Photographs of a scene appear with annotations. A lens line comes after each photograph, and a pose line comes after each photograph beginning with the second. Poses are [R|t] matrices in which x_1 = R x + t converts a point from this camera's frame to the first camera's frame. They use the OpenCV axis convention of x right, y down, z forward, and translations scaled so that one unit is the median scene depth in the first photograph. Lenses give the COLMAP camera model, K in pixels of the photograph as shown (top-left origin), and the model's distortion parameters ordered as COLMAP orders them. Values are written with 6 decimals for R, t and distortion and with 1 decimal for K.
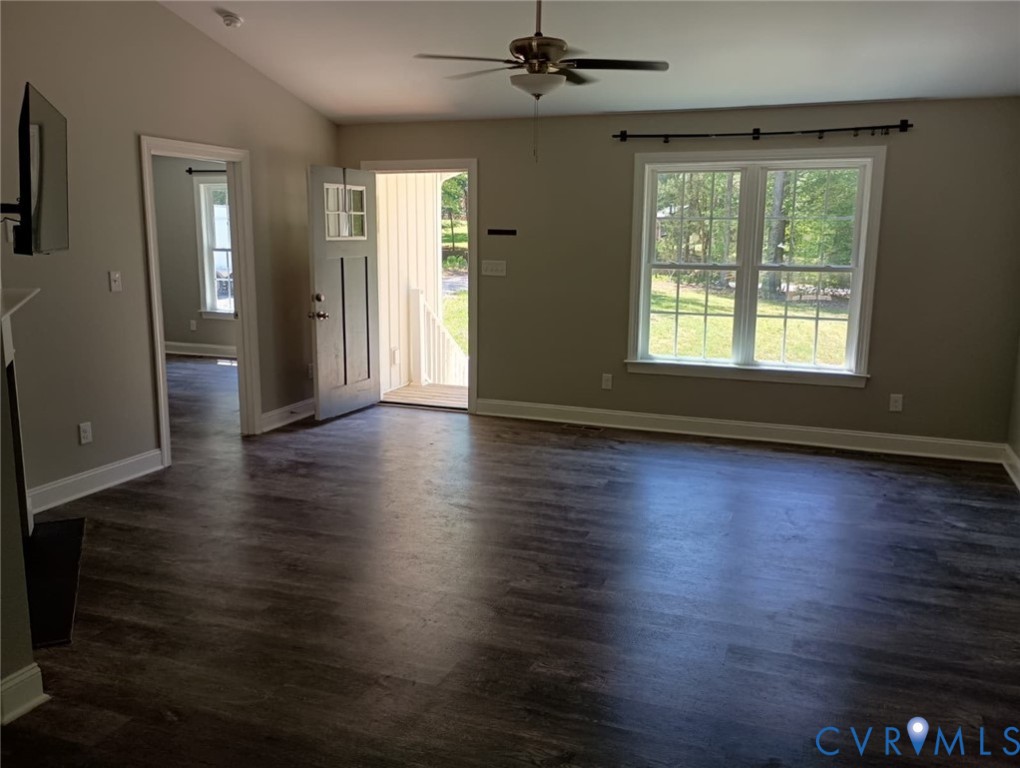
lens RADIAL K [[845.1, 0, 510.0], [0, 845.1, 384.0], [0, 0, 1]] dist [0.129746, -0.169185]
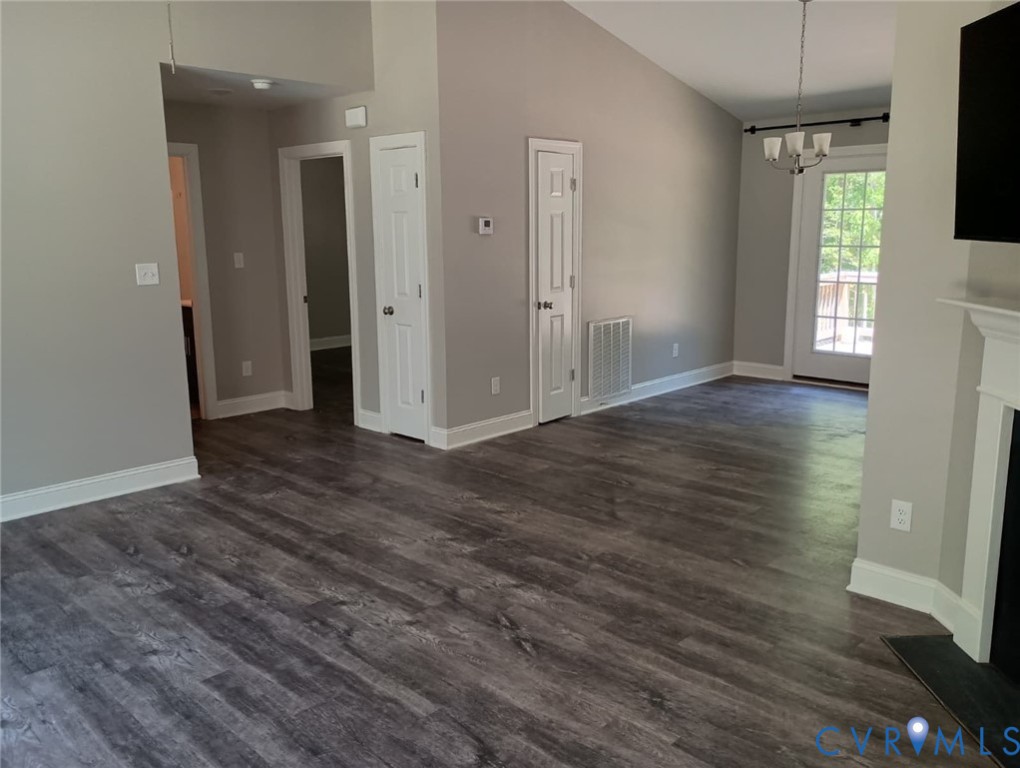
lens RADIAL K [[845.1, 0, 510.0], [0, 845.1, 384.0], [0, 0, 1]] dist [0.129746, -0.169185]
pose [[-0.920119, -0.069688, 0.385389, -0.412797], [0.073789, 0.935570, 0.345345, -0.282423], [-0.384625, 0.346196, -0.855694, 1.621956]]
